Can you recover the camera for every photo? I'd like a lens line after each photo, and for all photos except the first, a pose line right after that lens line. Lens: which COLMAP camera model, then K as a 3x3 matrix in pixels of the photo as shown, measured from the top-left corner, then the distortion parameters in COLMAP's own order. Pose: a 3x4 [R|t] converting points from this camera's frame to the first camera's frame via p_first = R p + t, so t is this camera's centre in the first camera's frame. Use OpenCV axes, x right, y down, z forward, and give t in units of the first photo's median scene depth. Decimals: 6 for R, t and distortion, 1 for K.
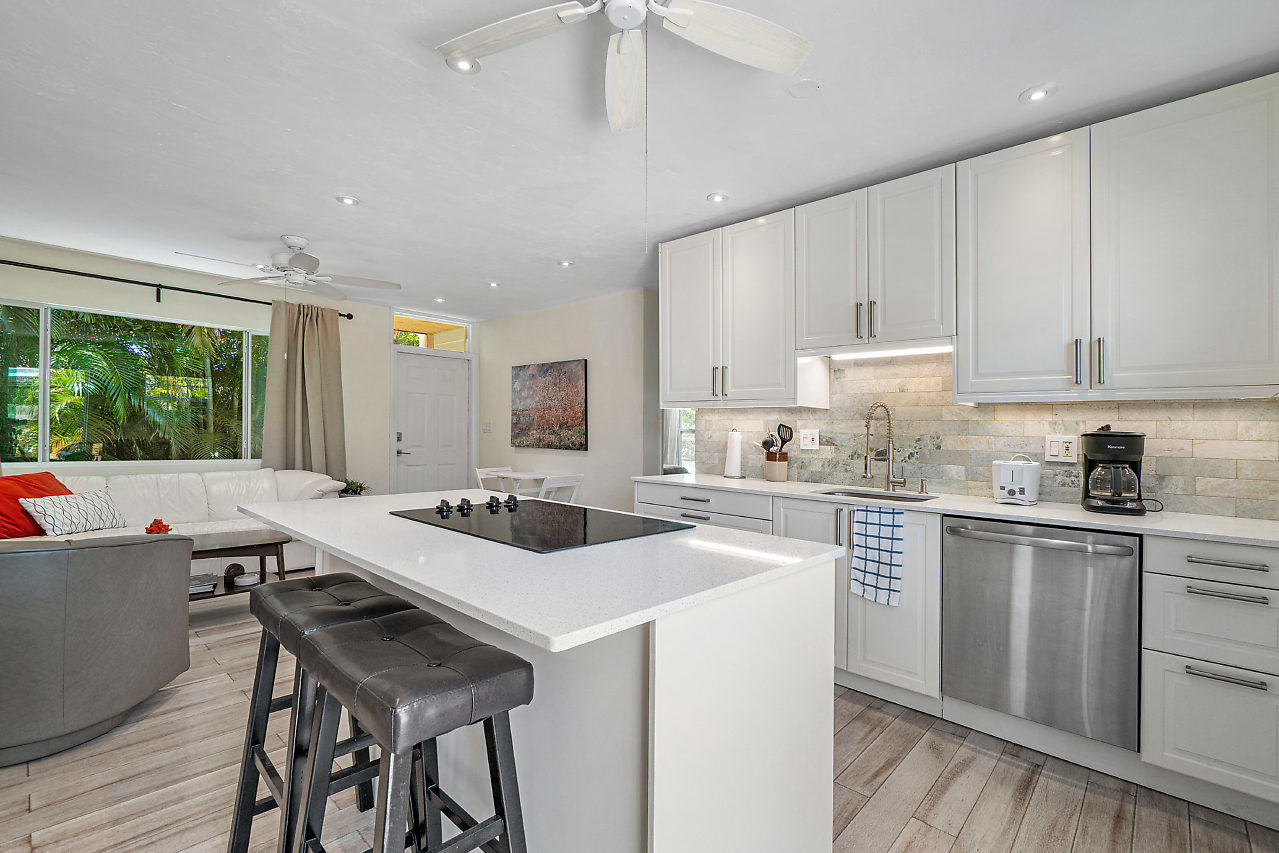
lens RADIAL K [[576.5, 0, 641.8], [0, 576.5, 446.5], [0, 0, 1]] dist [-0.001406, -0.000220]
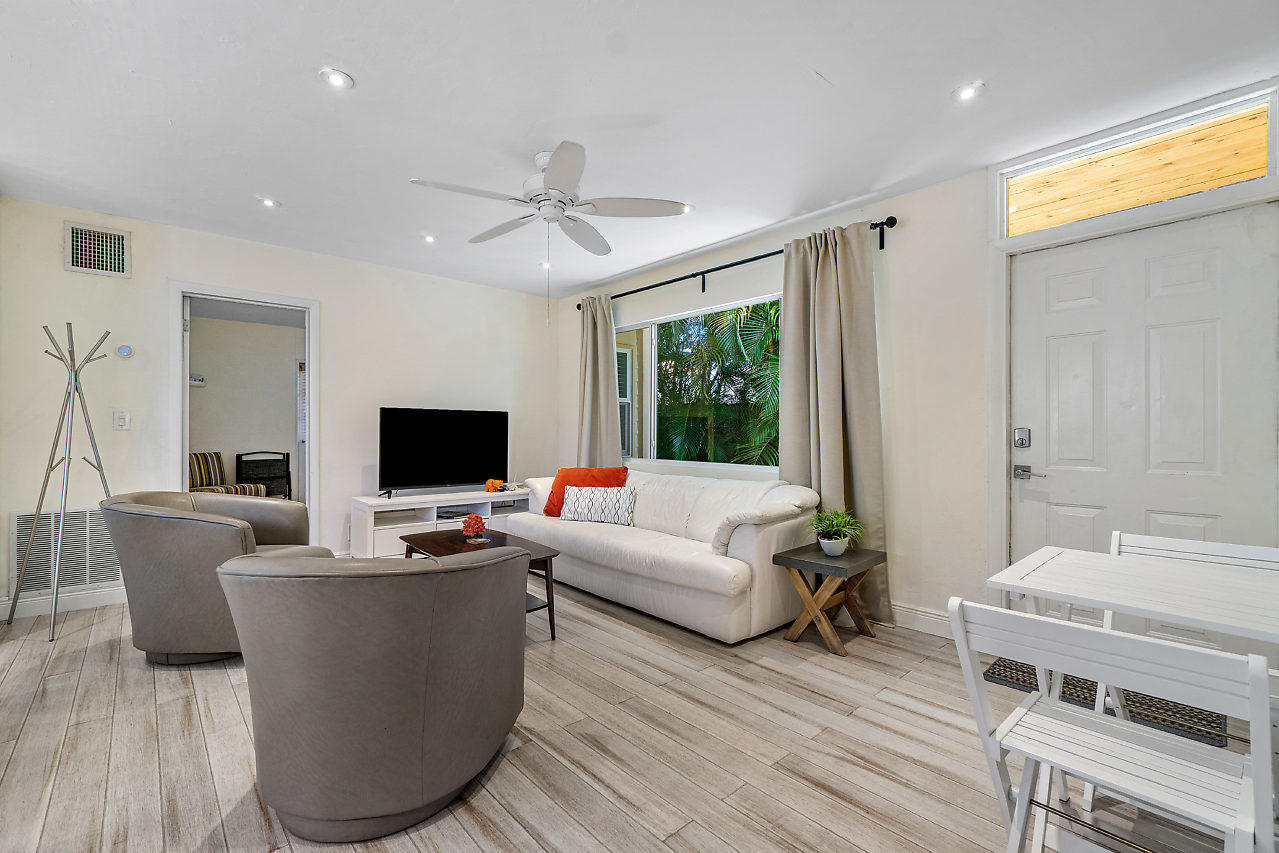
lens RADIAL K [[563.6, 0, 626.3], [0, 563.6, 427.7], [0, 0, 1]] dist [-0.007209, -0.000564]
pose [[-0.116209, -0.029278, -0.992793, 0.065331], [-0.028574, 0.999250, -0.026124, -0.003678], [0.992814, 0.025332, -0.116958, 0.823586]]
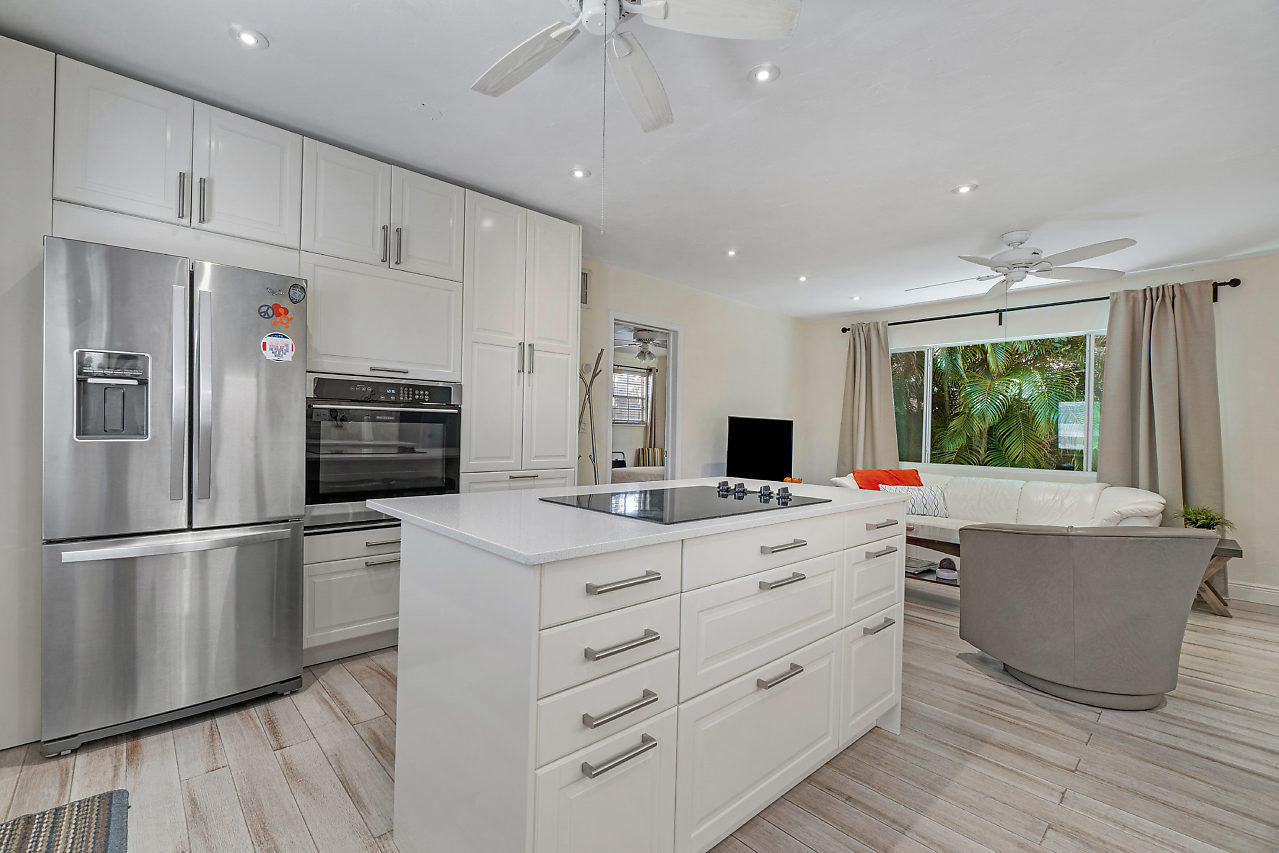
lens RADIAL K [[570.0, 0, 609.9], [0, 570.0, 429.4], [0, 0, 1]] dist [-0.000115, 0.000010]
pose [[-0.093693, -0.028477, -0.995194, 0.280089], [-0.044797, 0.998699, -0.024360, 0.010478], [0.994593, 0.042300, -0.094846, 0.297647]]
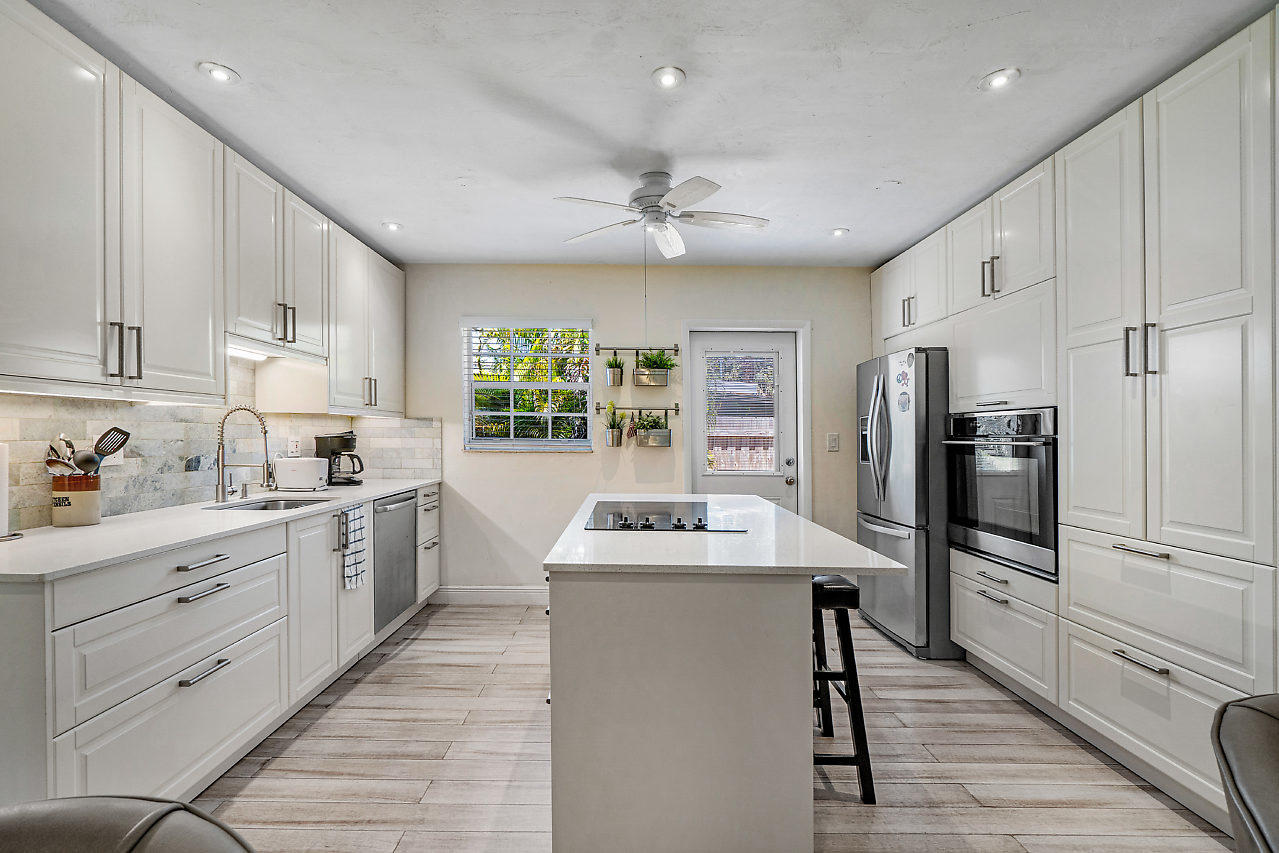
lens RADIAL K [[548.1, 0, 622.5], [0, 548.1, 443.6], [0, 0, 1]] dist [-0.000331, -0.000107]
pose [[-0.671629, -0.039127, 0.739853, -0.337314], [-0.004198, 0.998789, 0.049010, -0.032175], [-0.740875, 0.029811, -0.670981, 0.611404]]
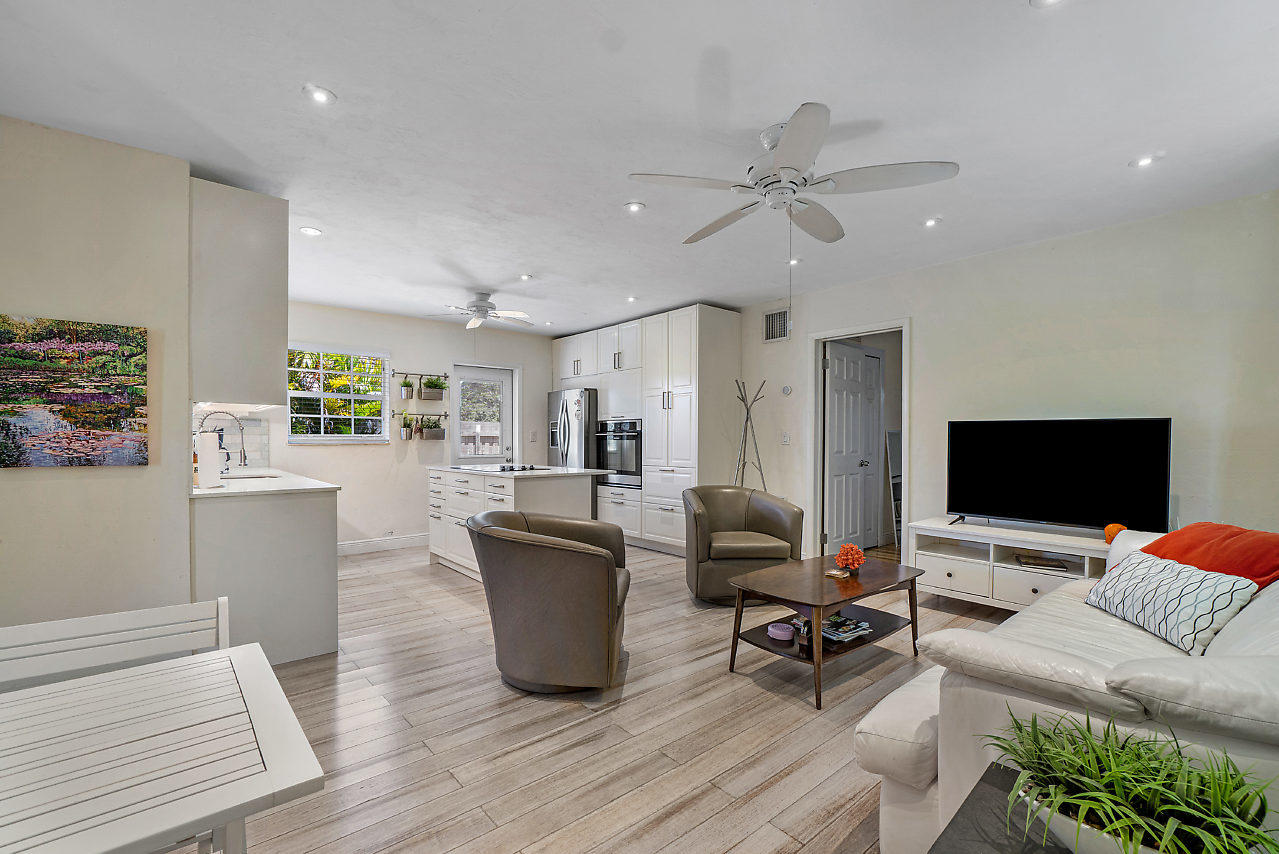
lens RADIAL K [[553.0, 0, 612.7], [0, 553.0, 441.0], [0, 0, 1]] dist [-0.002727, -0.000331]
pose [[-0.987783, -0.022262, 0.154240, -0.360532], [-0.017422, 0.999315, 0.032661, -0.032995], [-0.154861, 0.029575, -0.987493, 1.134865]]
